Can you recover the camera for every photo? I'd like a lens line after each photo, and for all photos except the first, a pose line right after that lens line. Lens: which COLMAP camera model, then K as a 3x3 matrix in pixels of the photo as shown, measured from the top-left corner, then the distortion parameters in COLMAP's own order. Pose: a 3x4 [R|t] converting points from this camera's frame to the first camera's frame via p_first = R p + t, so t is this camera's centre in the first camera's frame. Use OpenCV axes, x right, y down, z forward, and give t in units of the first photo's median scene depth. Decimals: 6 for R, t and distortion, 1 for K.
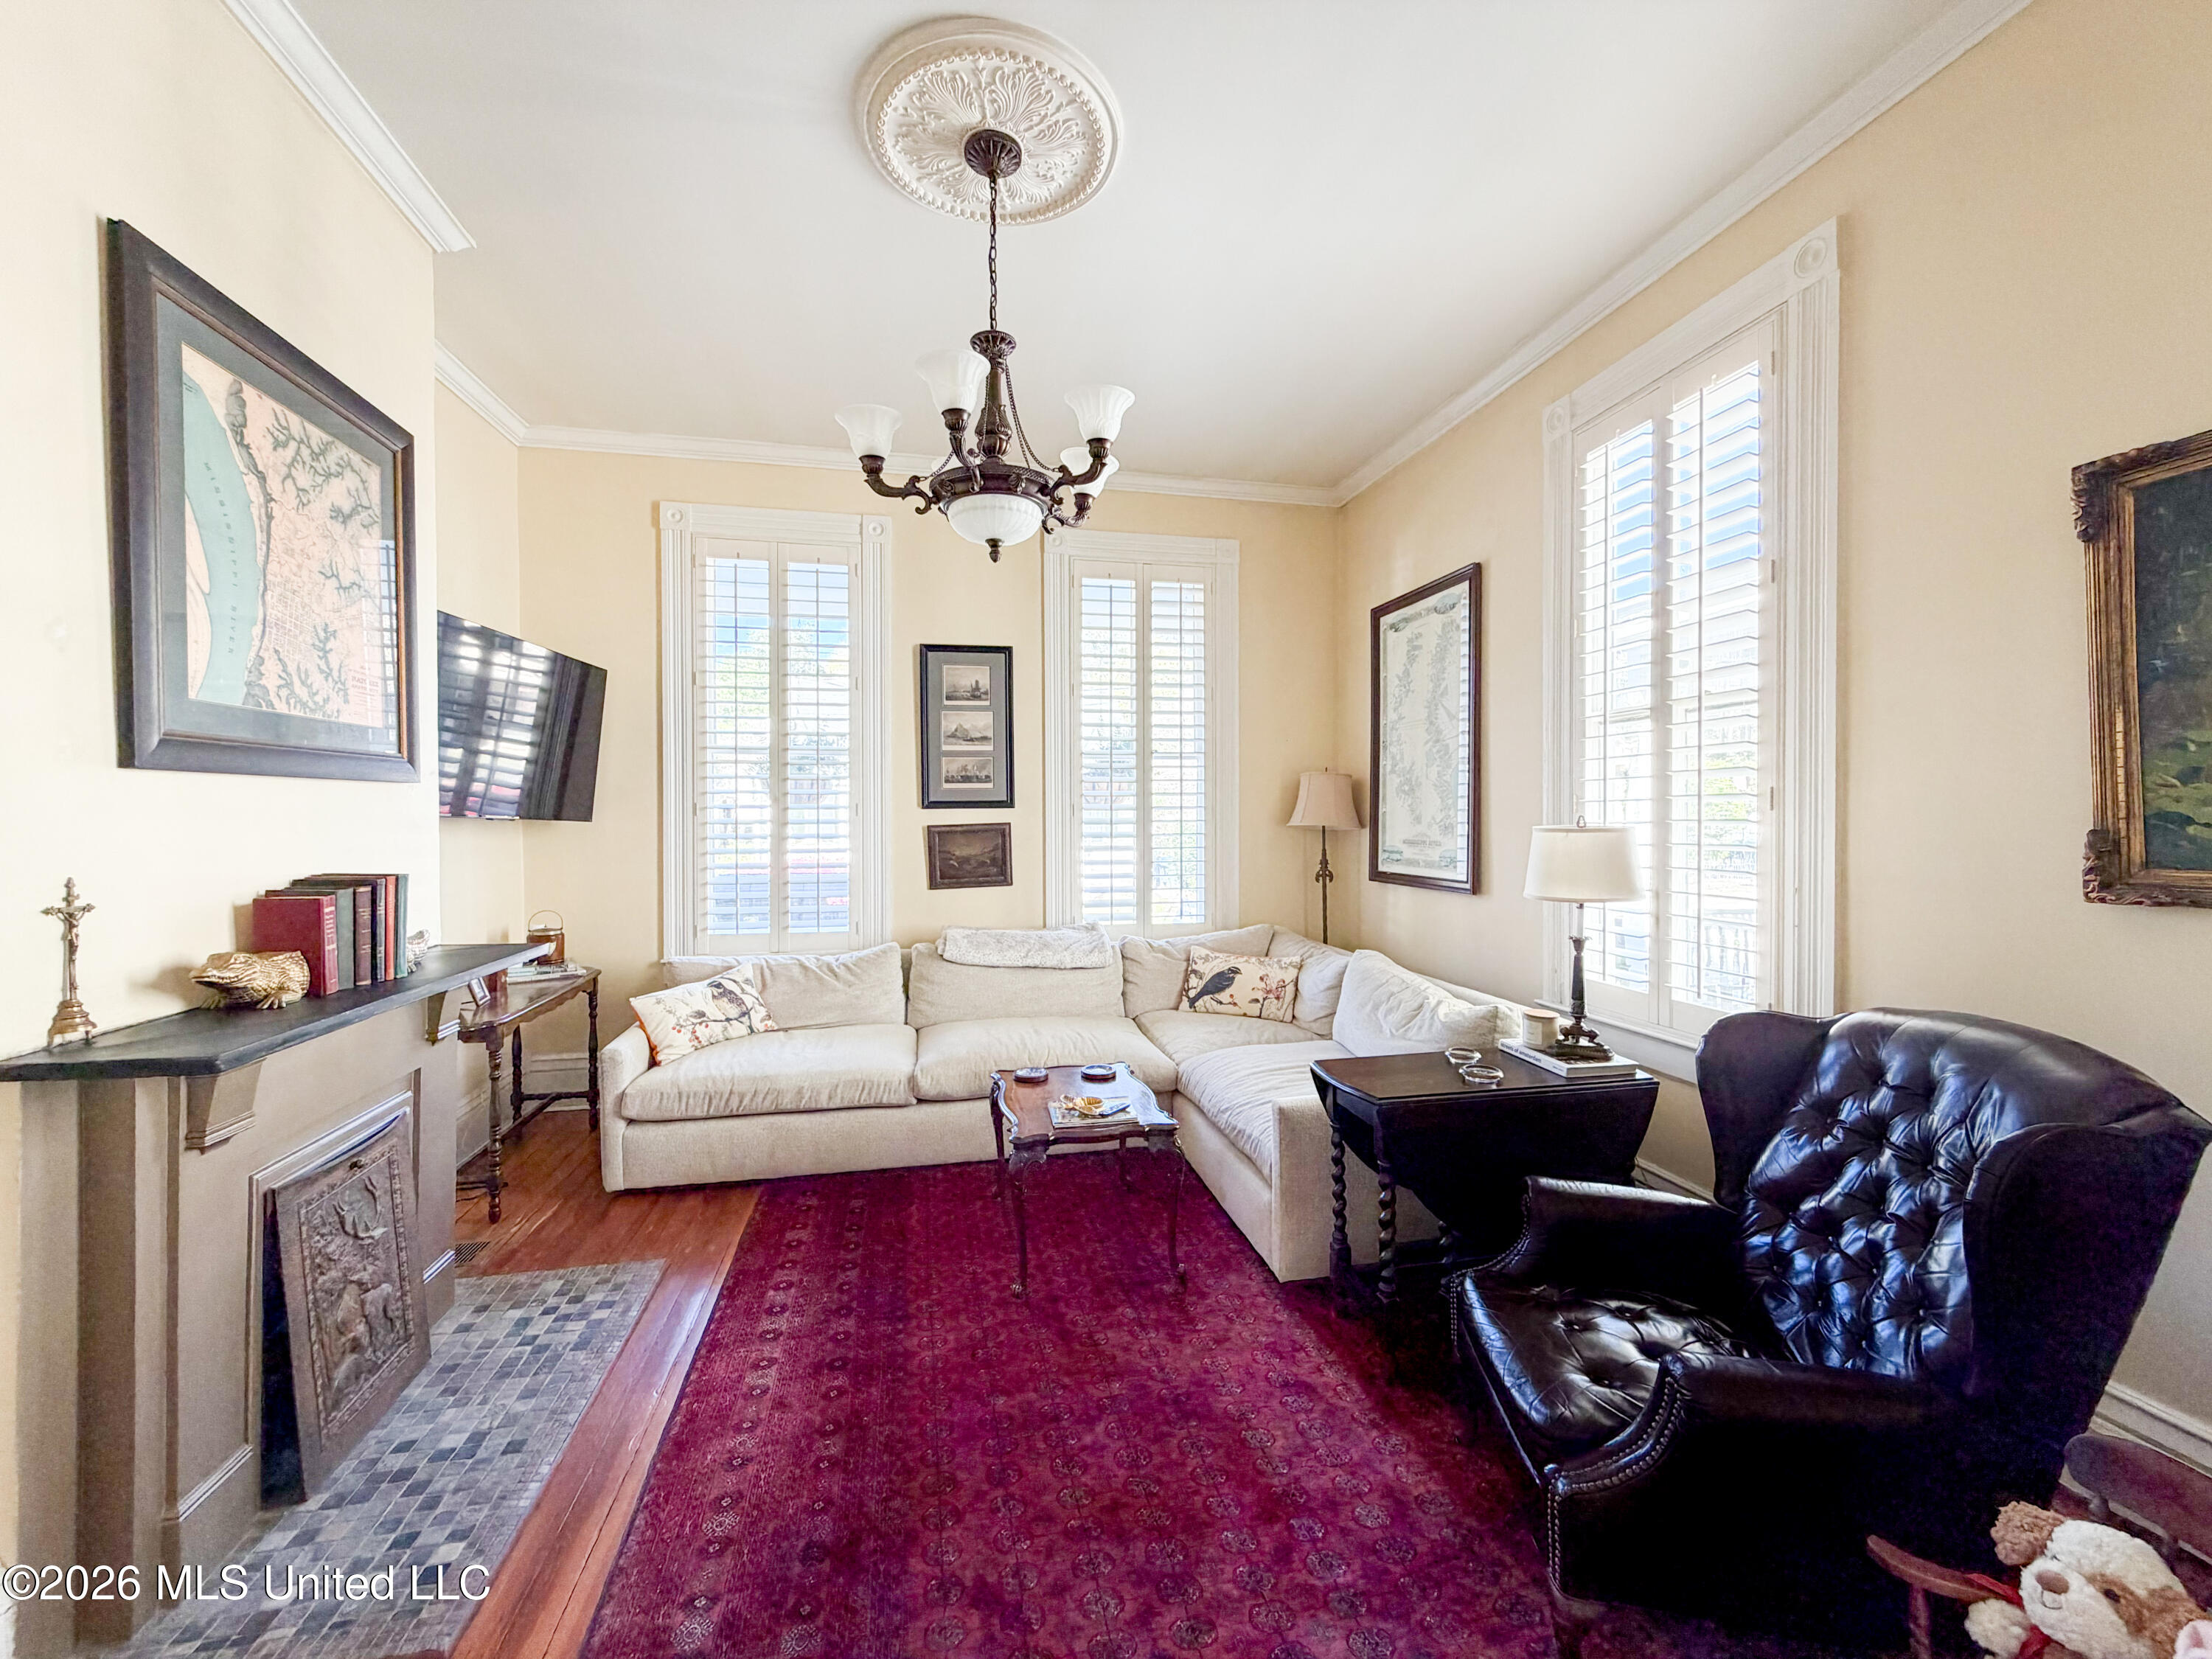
lens RADIAL K [[885.6, 0, 1095.8], [0, 885.6, 826.3], [0, 0, 1]] dist [0.002146, -0.000614]
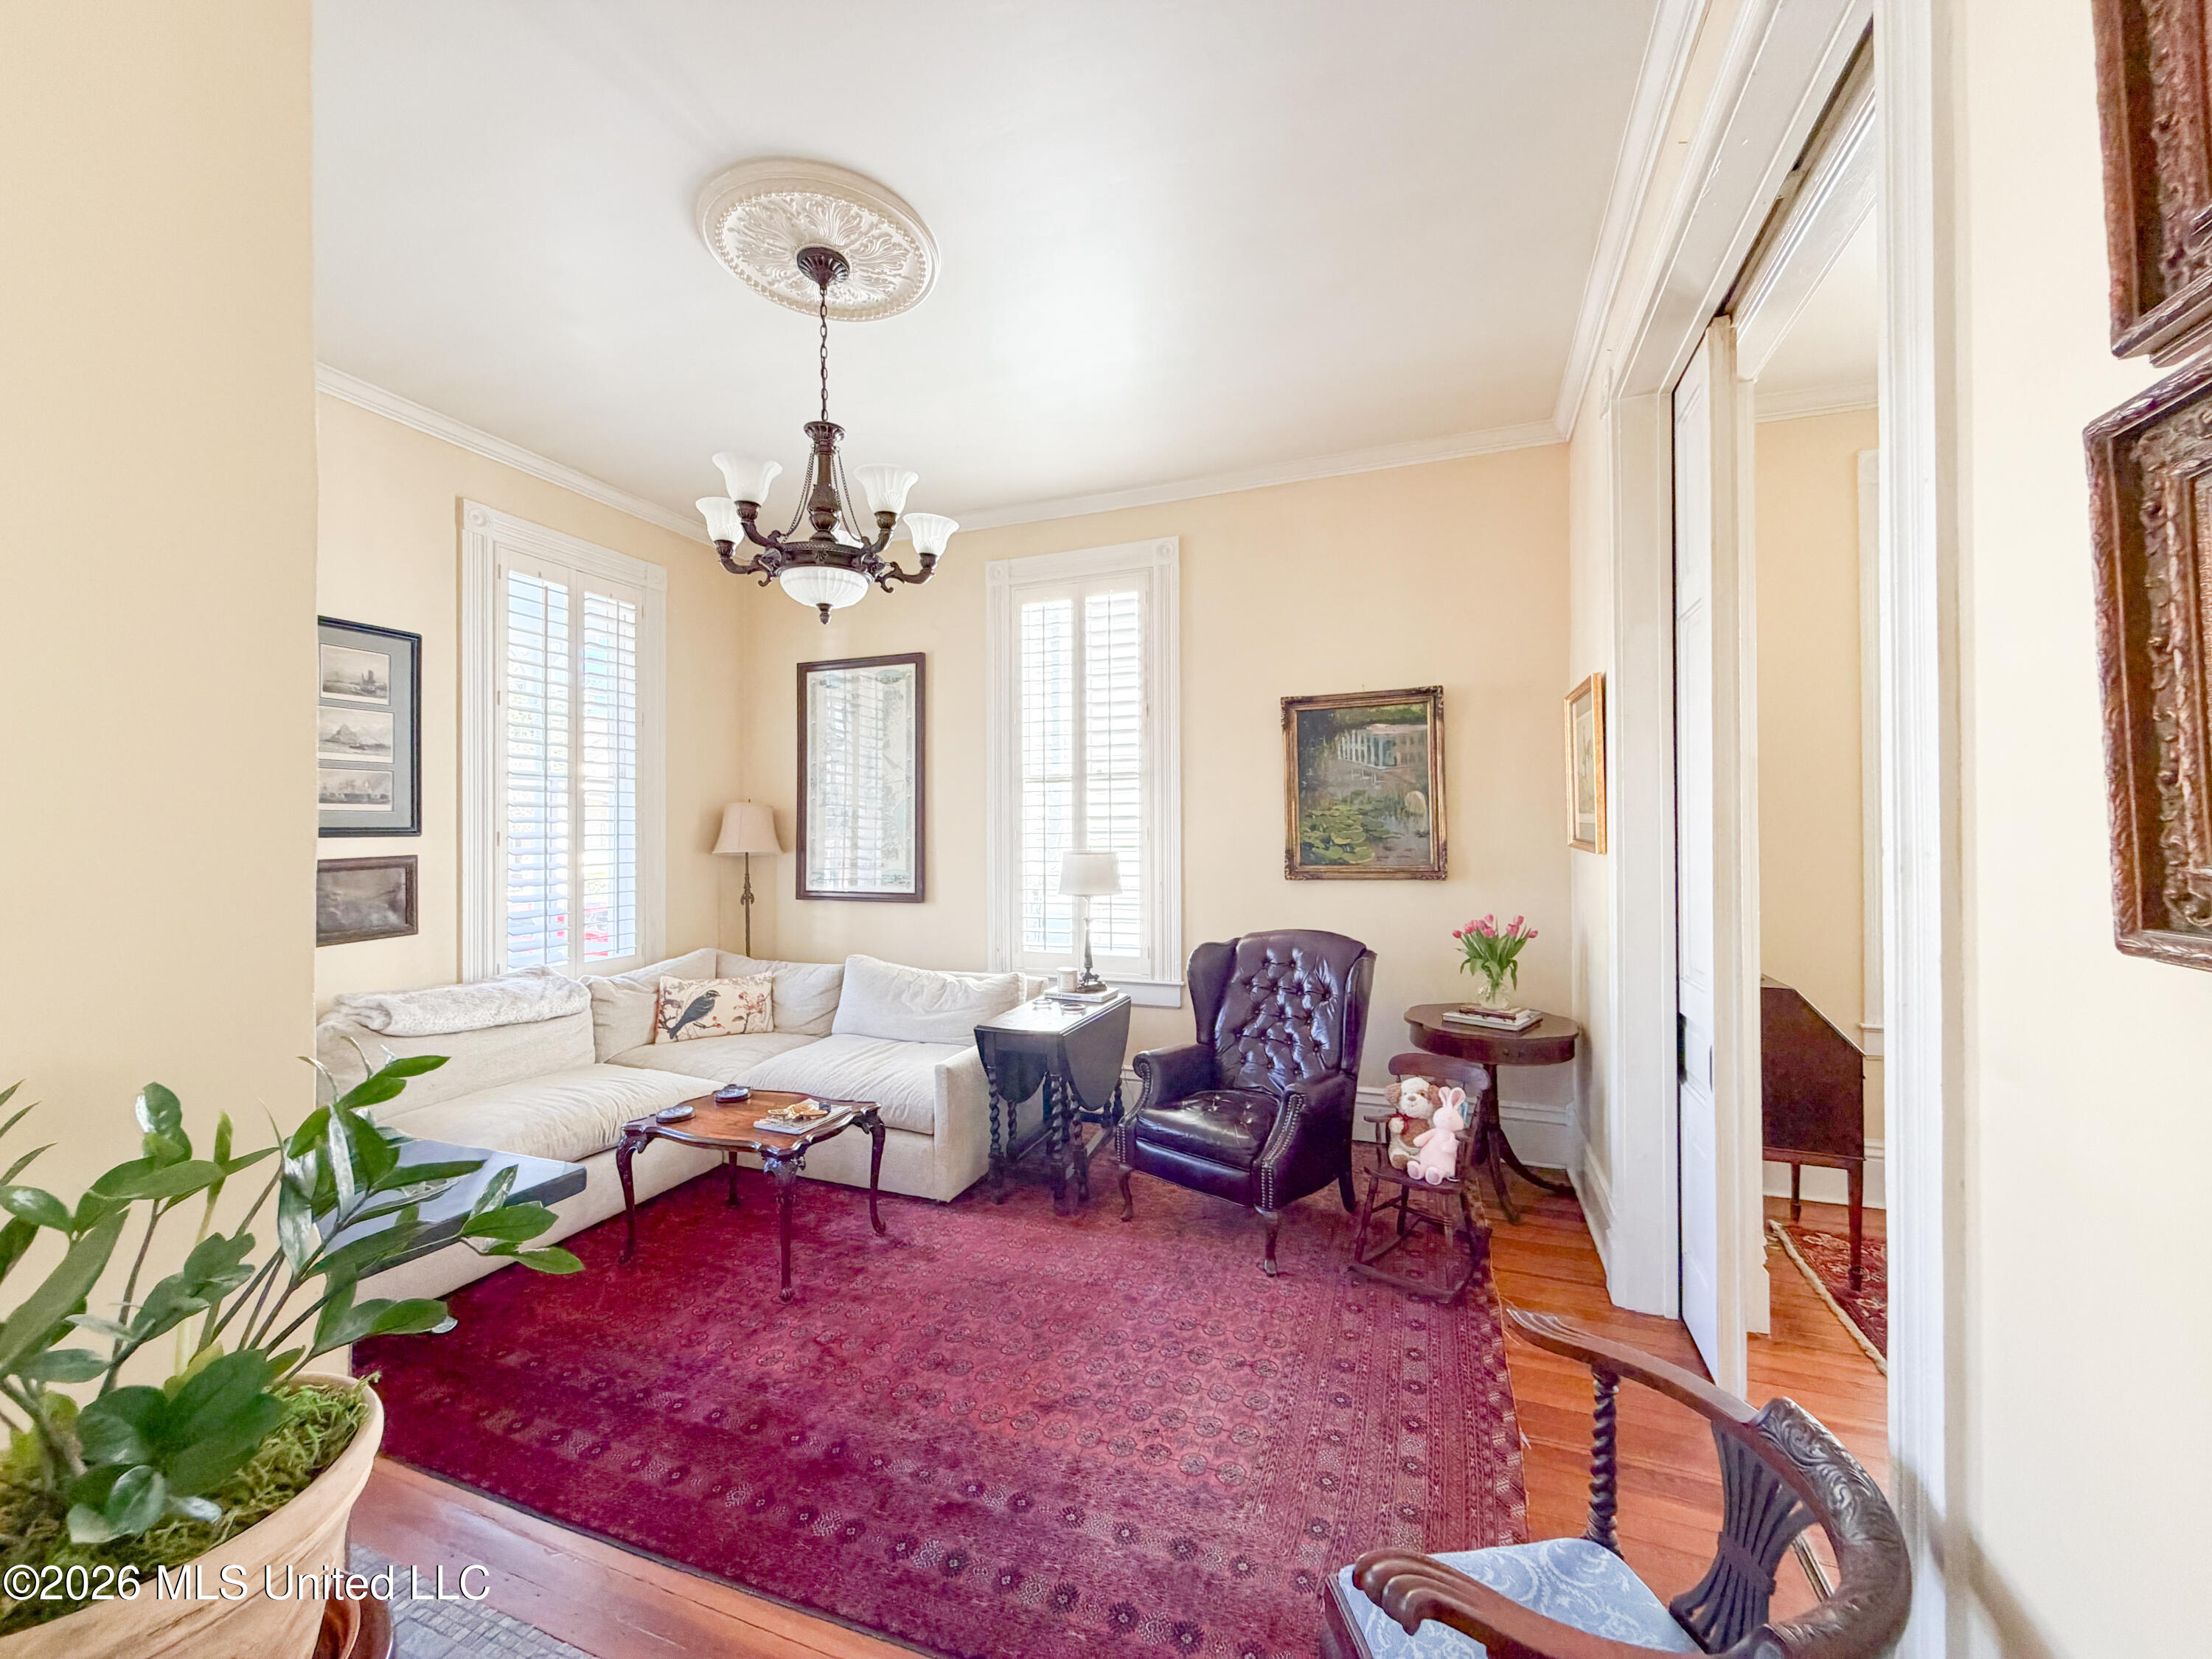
lens RADIAL K [[885.6, 0, 1103.1], [0, 885.6, 825.5], [0, 0, 1]] dist [0.002146, -0.000614]
pose [[0.535660, 0.008171, 0.844394, -0.482745], [0.011513, 0.999790, -0.016979, -0.010981], [-0.844355, 0.018816, 0.535454, 0.058352]]
